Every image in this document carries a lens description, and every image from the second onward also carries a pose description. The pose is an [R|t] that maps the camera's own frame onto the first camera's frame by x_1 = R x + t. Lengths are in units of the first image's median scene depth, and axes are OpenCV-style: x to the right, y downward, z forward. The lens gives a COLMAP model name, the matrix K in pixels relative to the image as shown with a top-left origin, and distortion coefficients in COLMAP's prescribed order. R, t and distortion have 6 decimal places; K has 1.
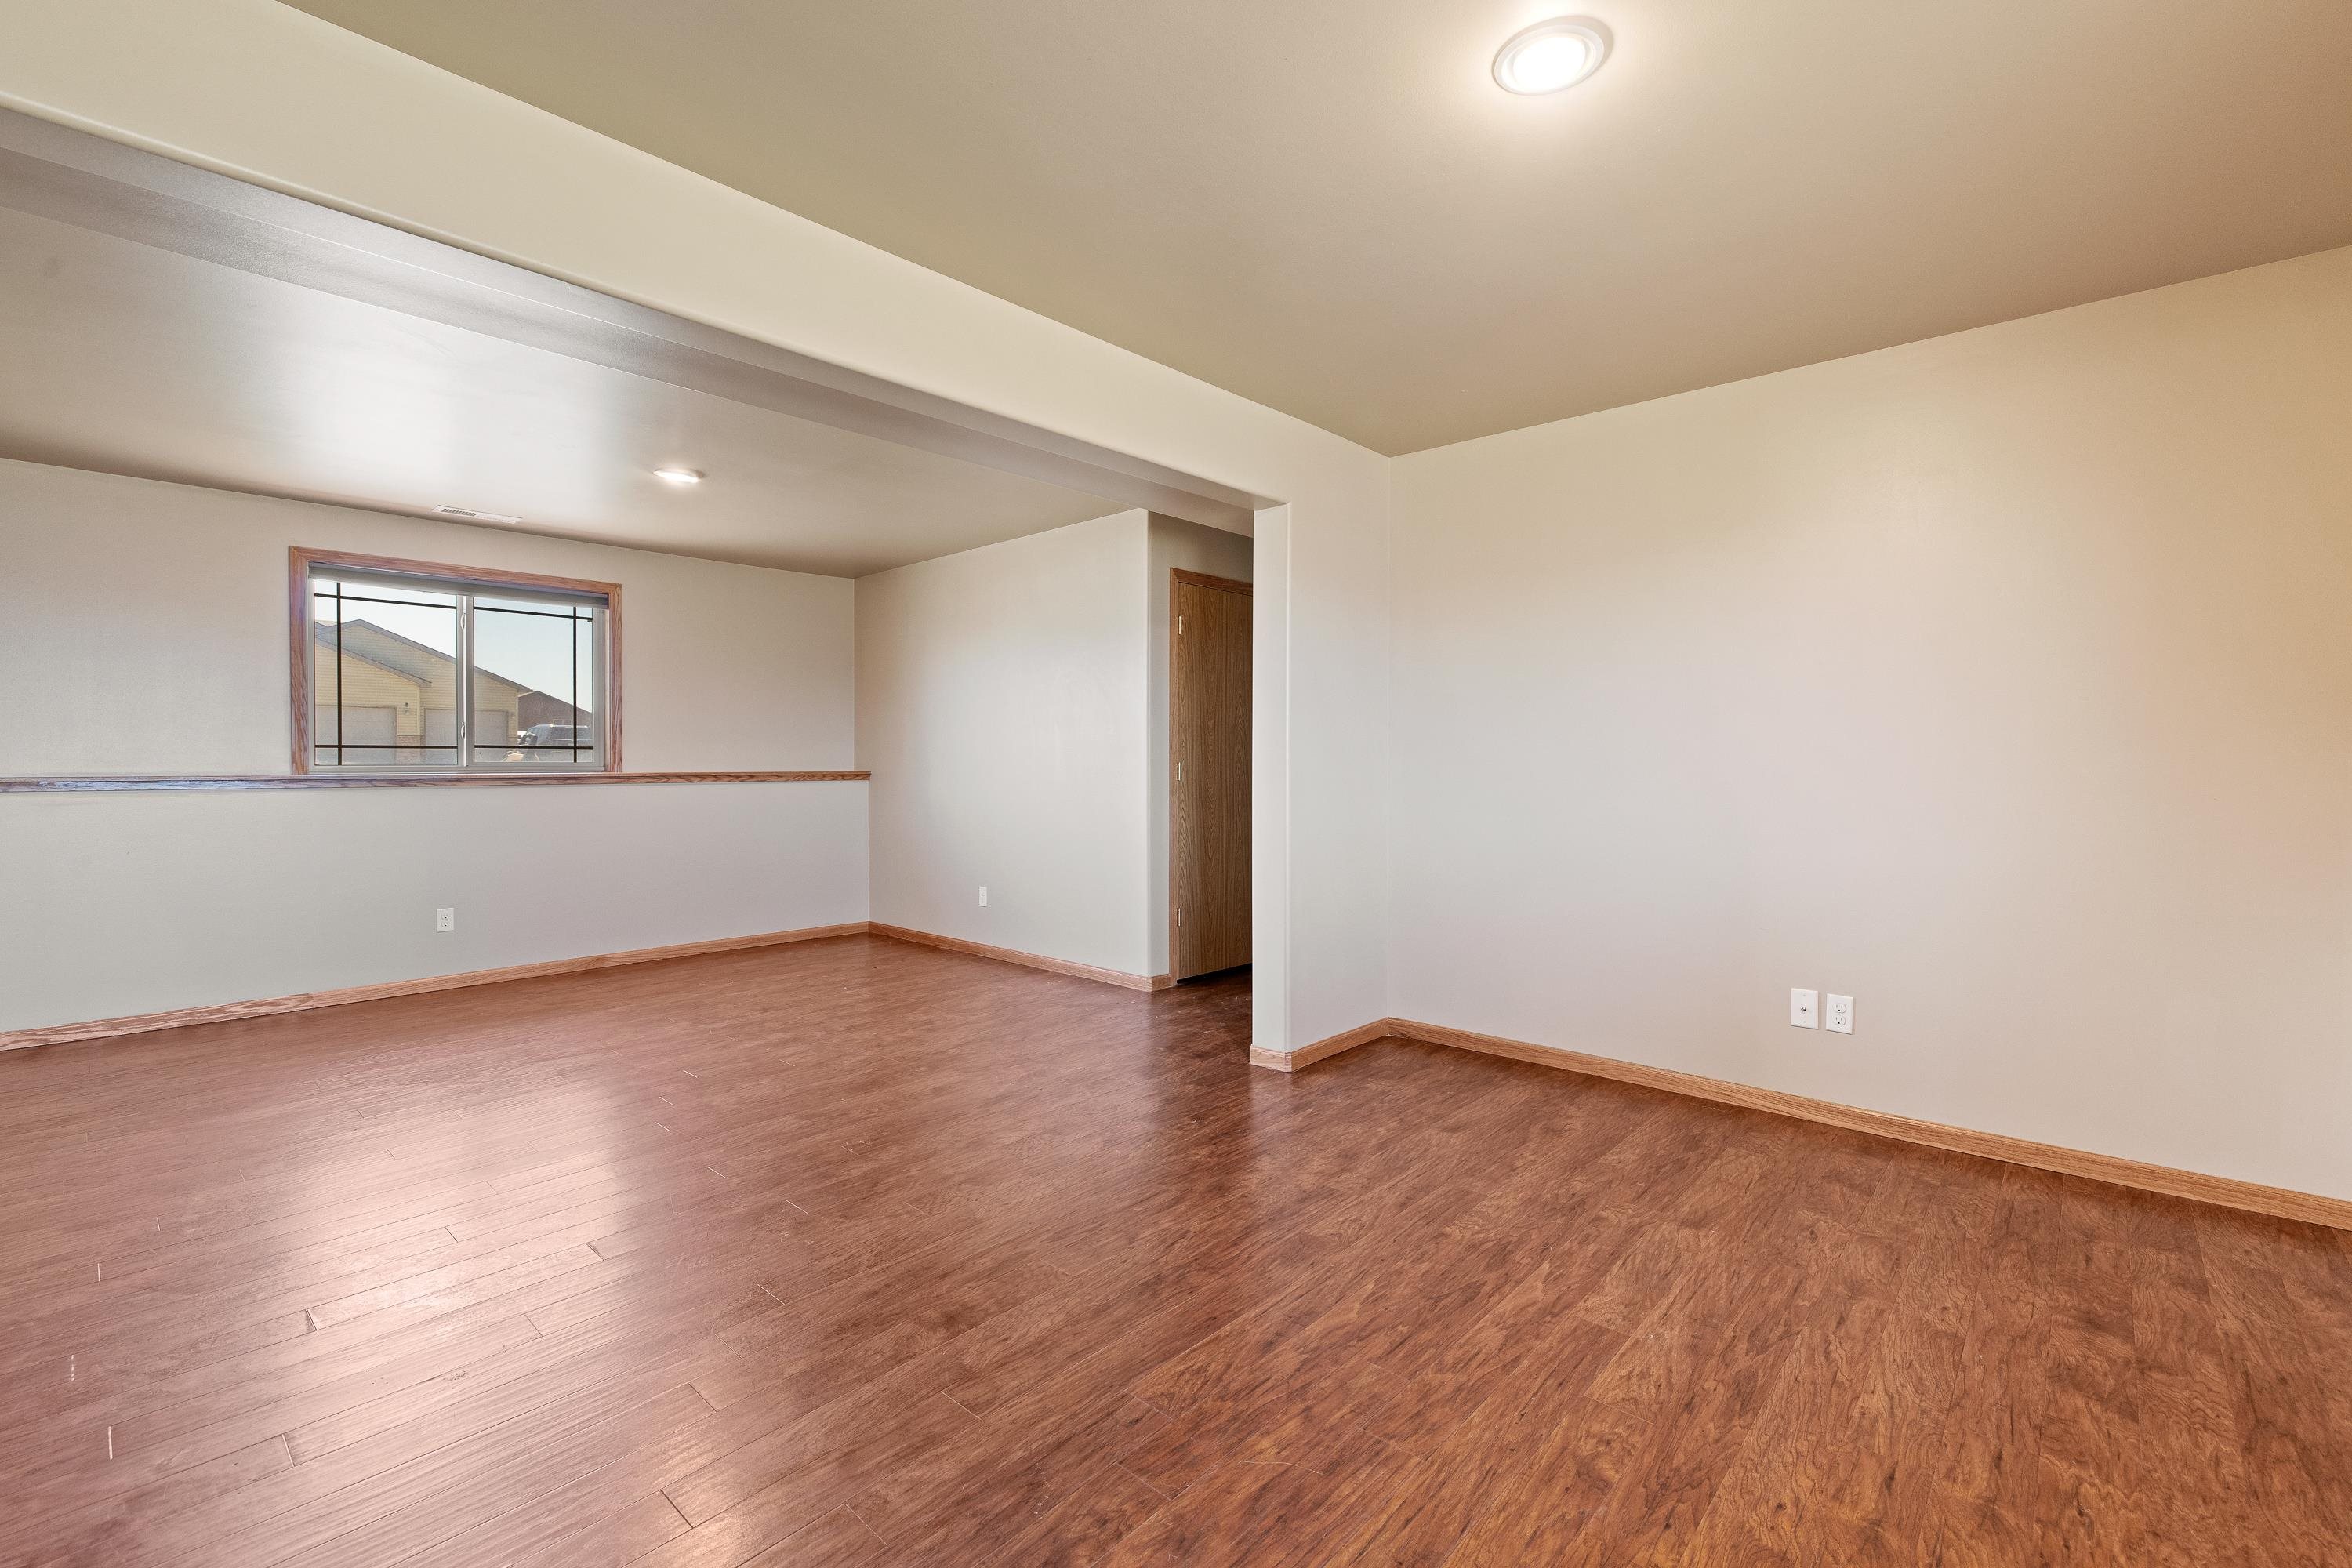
lens RADIAL K [[1020.7, 0, 1187.3], [0, 1020.7, 756.5], [0, 0, 1]] dist [0.001354, 0.000291]
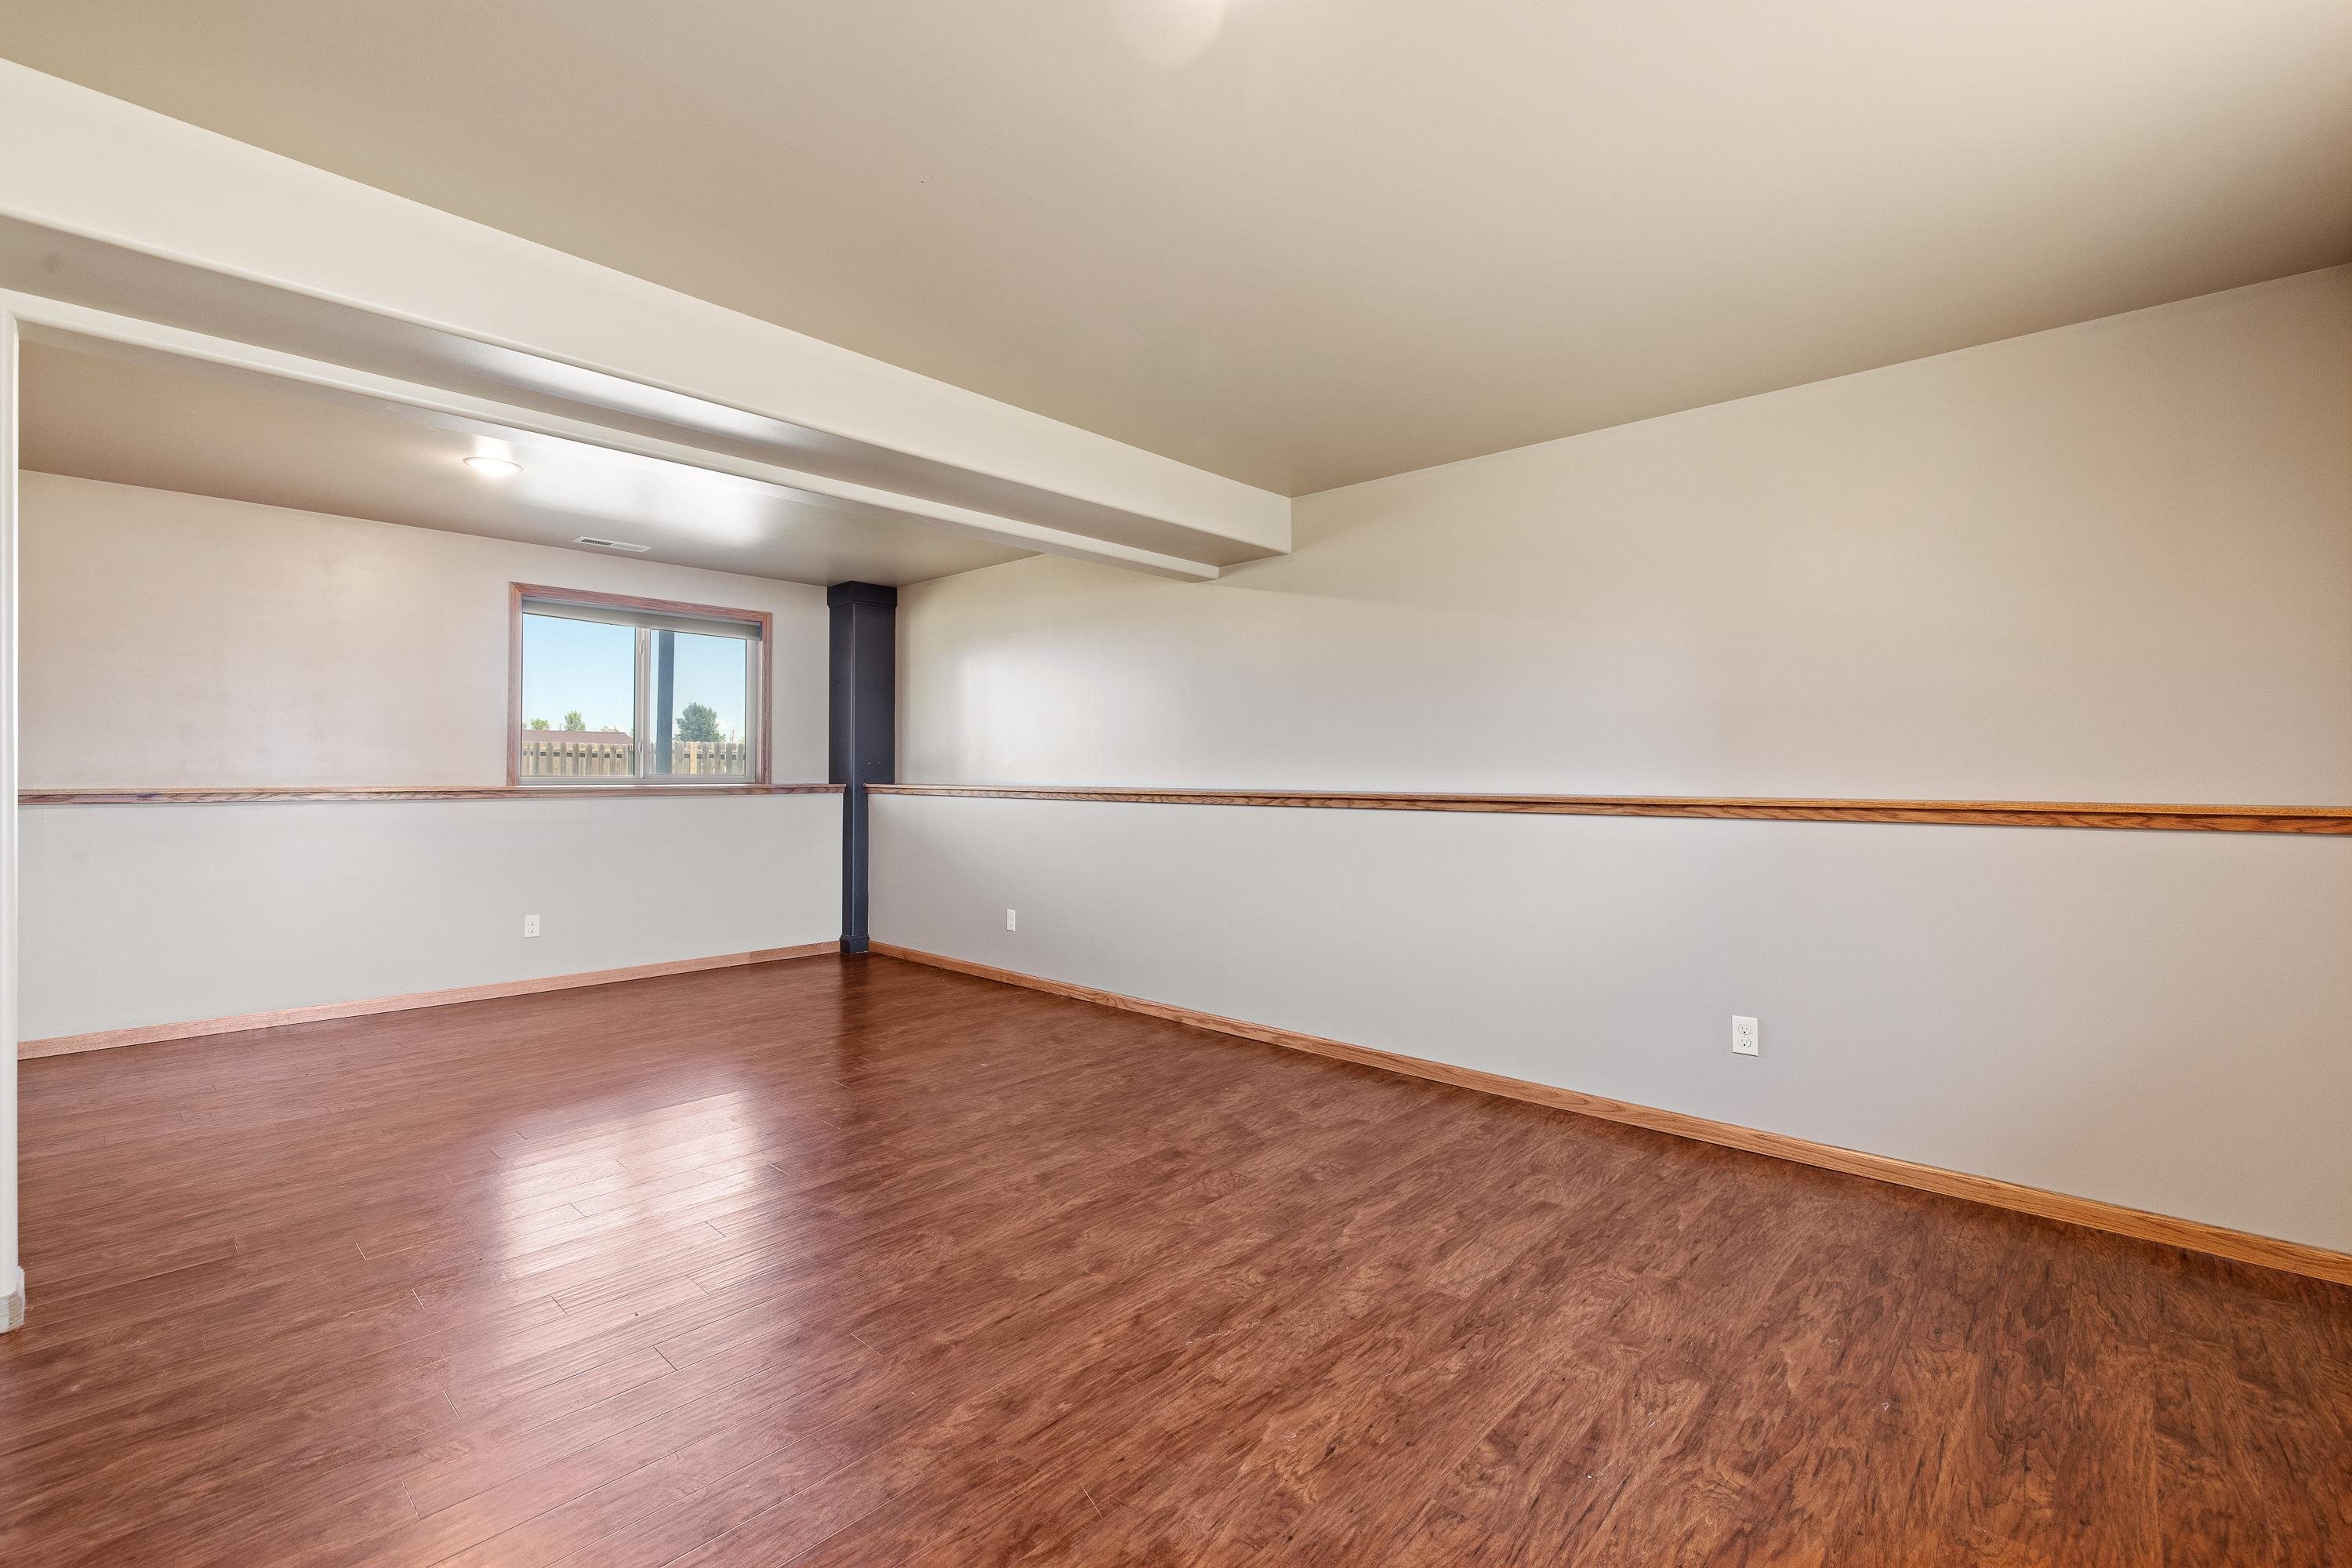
lens RADIAL K [[1017.1, 0, 1189.4], [0, 1017.1, 767.5], [0, 0, 1]] dist [-0.002218, 0.000382]
pose [[-0.999993, -0.001877, -0.003251, -0.448240], [-0.001839, 0.999929, -0.011751, 0.004579], [0.003273, -0.011745, -0.999926, 1.230974]]
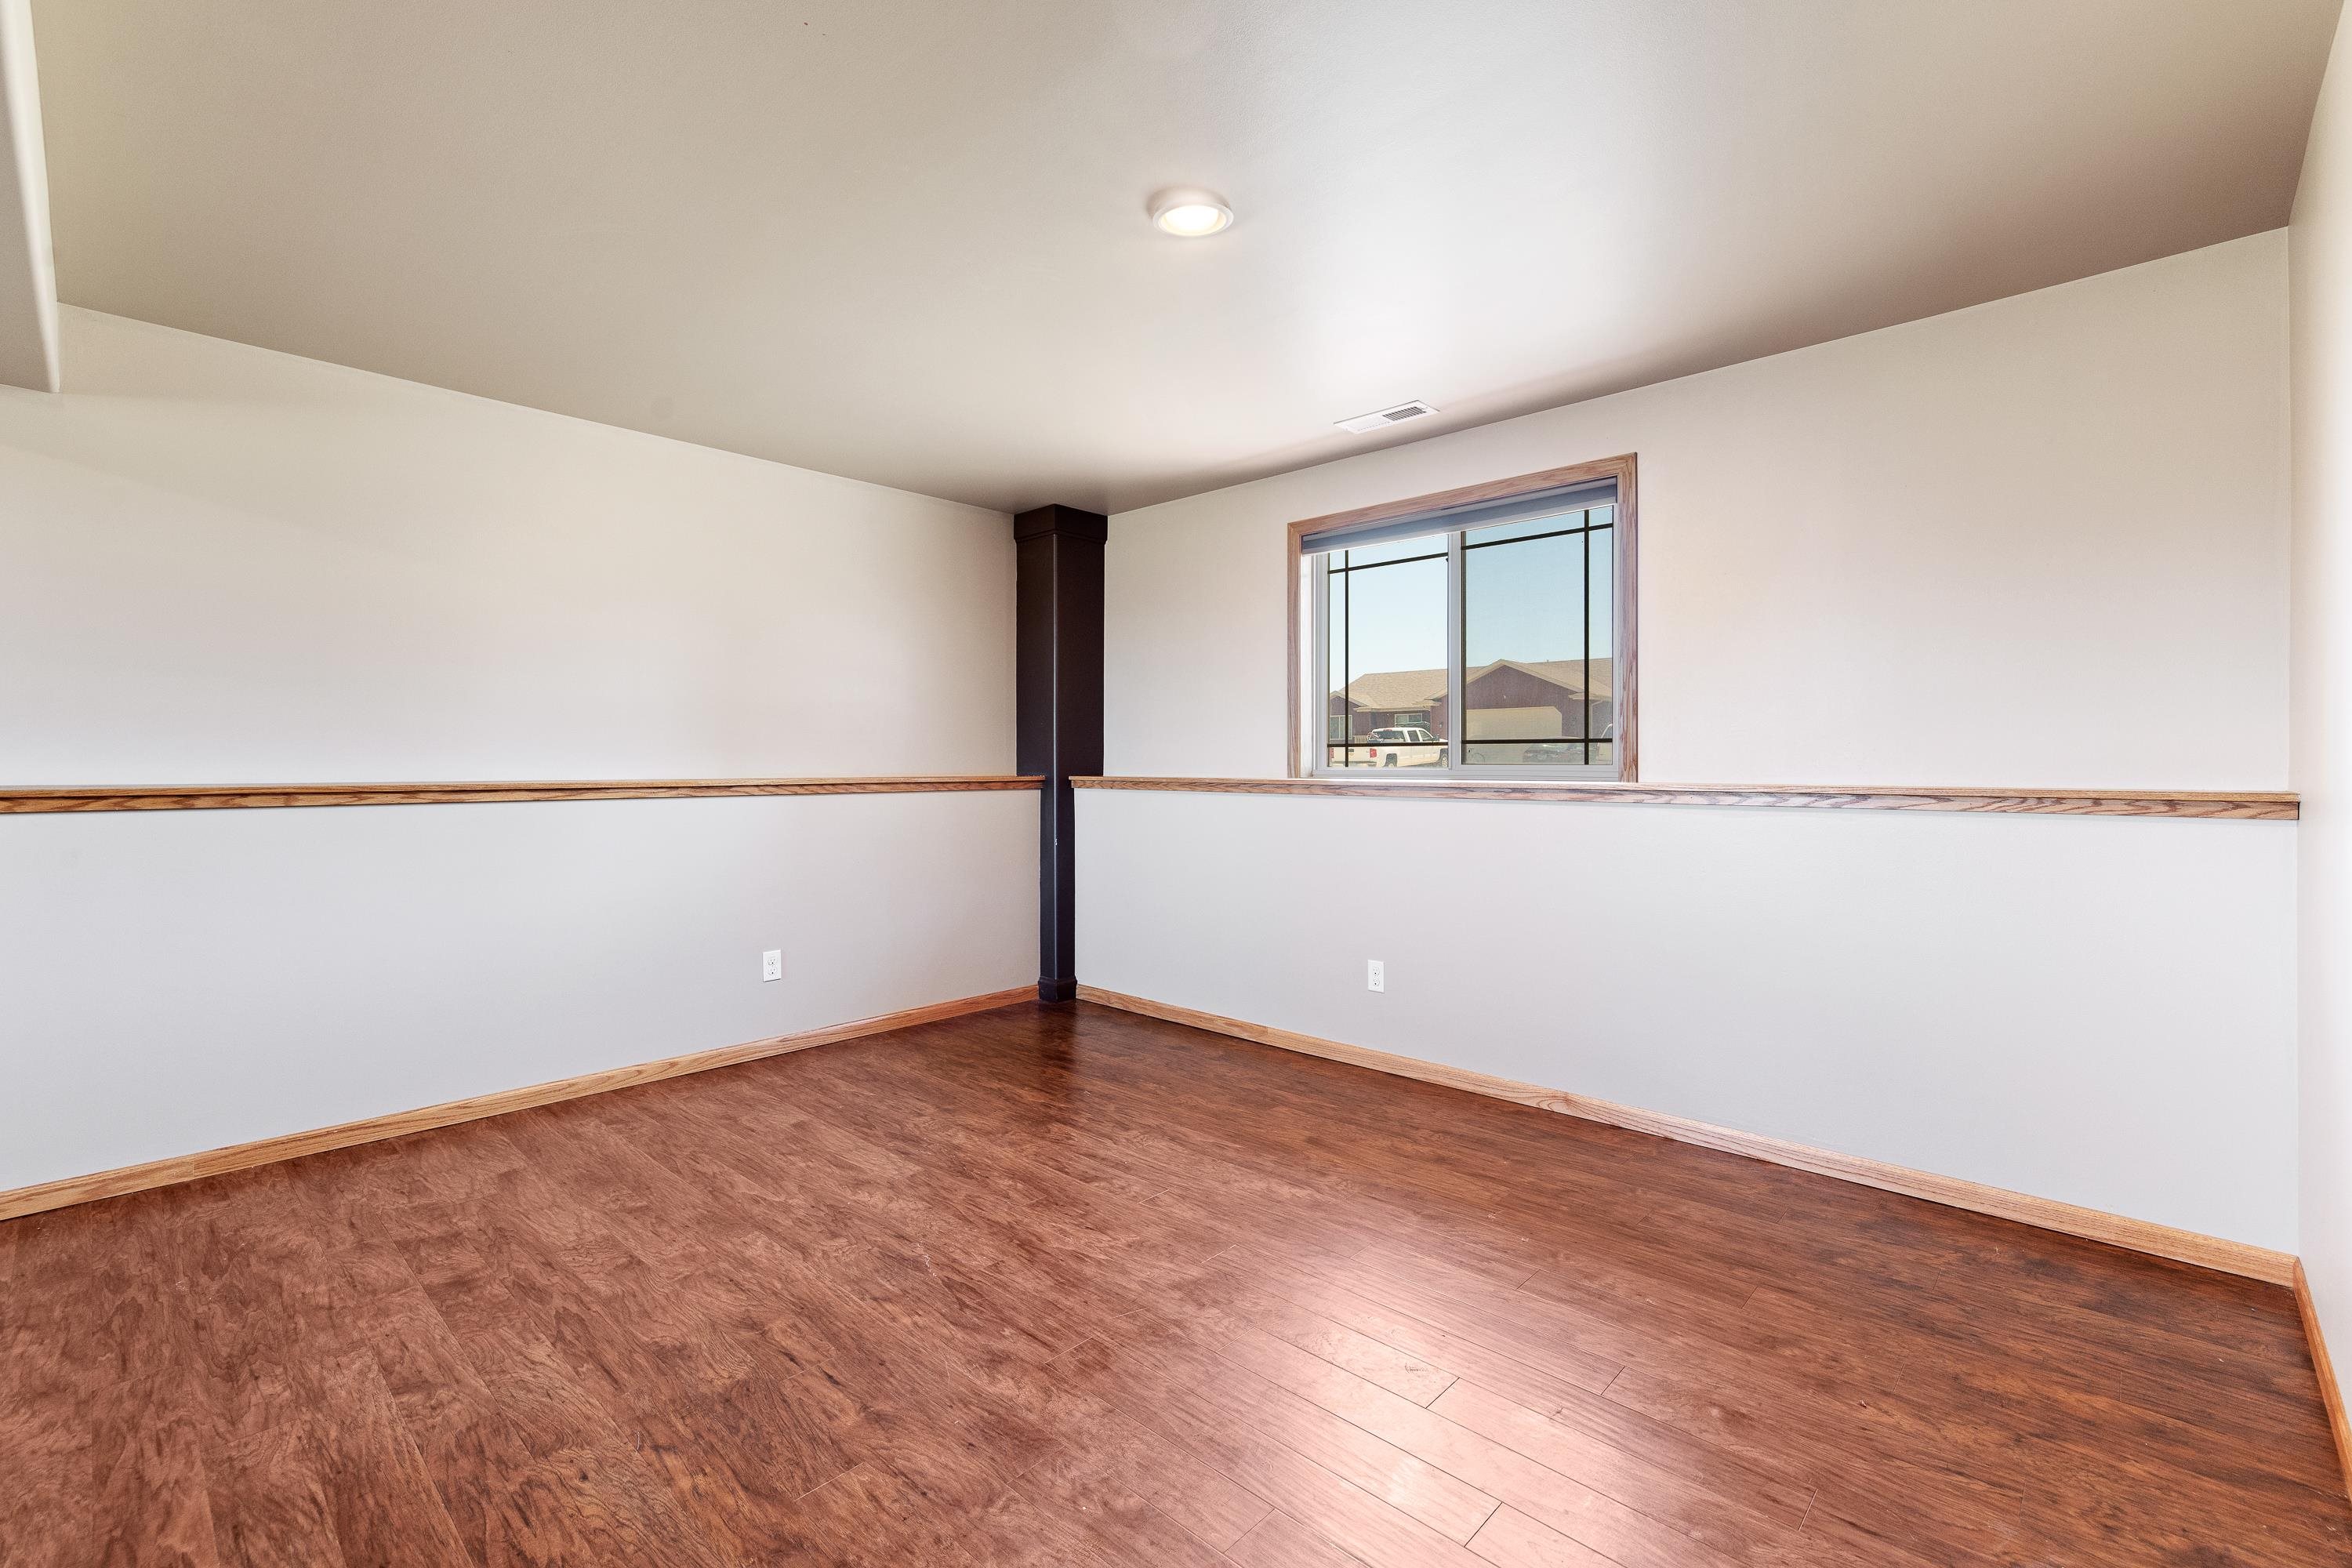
lens RADIAL K [[1017.1, 0, 1189.4], [0, 1017.1, 767.5], [0, 0, 1]] dist [-0.002218, 0.000382]
pose [[-0.006350, 0.002940, -0.999976, 0.018053], [0.004124, 0.999987, 0.002914, 0.005484], [0.999971, -0.004106, -0.006362, 0.924362]]
